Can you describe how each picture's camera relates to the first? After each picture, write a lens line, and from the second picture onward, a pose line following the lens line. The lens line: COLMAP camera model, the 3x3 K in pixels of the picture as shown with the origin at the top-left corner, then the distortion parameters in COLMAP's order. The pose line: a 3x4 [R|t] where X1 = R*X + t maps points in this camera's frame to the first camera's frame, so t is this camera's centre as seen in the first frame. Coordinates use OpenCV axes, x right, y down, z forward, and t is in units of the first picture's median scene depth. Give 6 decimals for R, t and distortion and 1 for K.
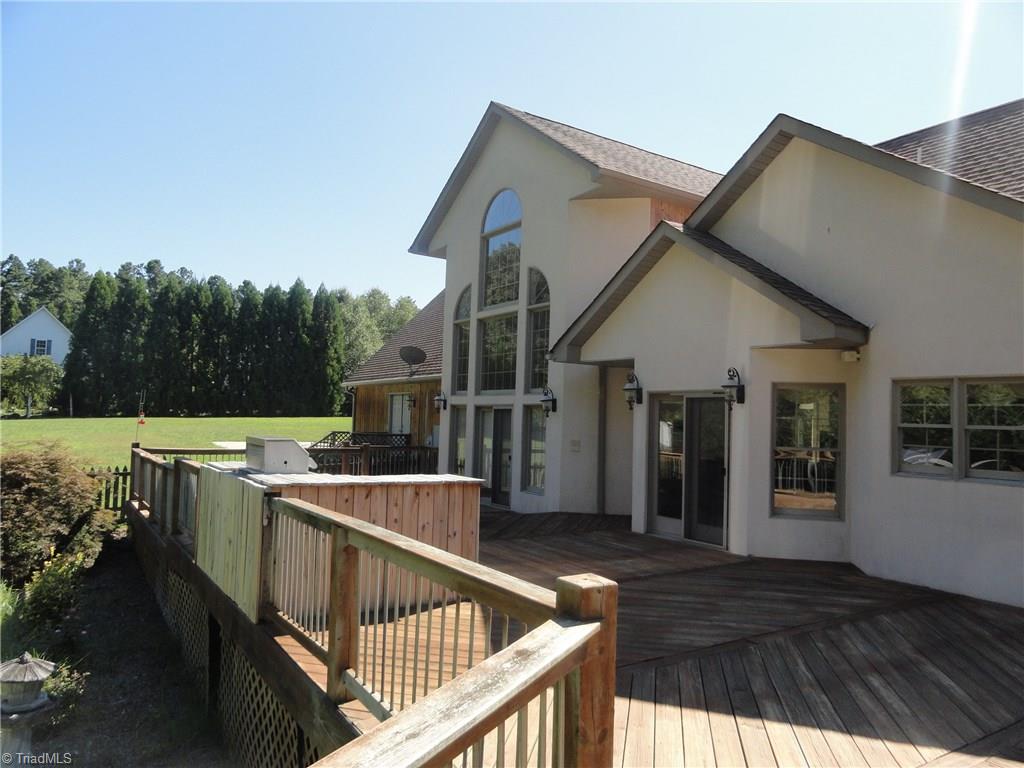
lens RADIAL K [[713.2, 0, 510.0], [0, 713.2, 383.5], [0, 0, 1]] dist [-0.001012, 0.002873]
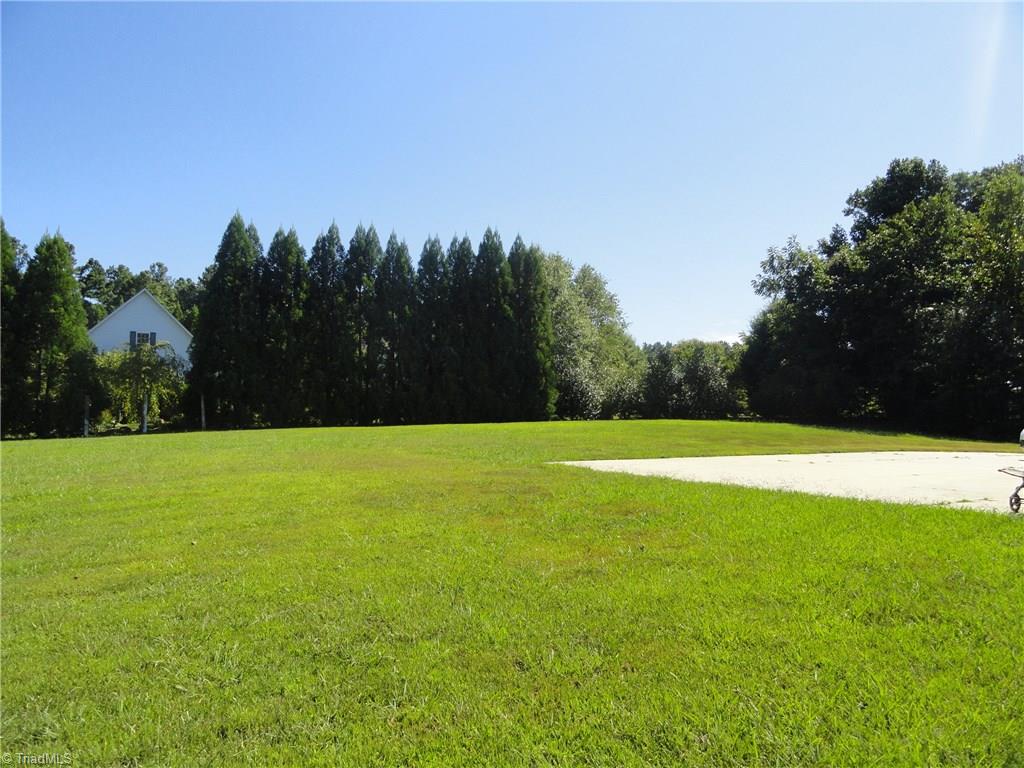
lens RADIAL K [[713.2, 0, 517.6], [0, 713.2, 385.8], [0, 0, 1]] dist [-0.001012, 0.002873]
pose [[0.997316, -0.033385, -0.065159, -0.223790], [0.032767, 0.999407, -0.010544, 0.018365], [0.065472, 0.008380, 0.997819, 0.283311]]
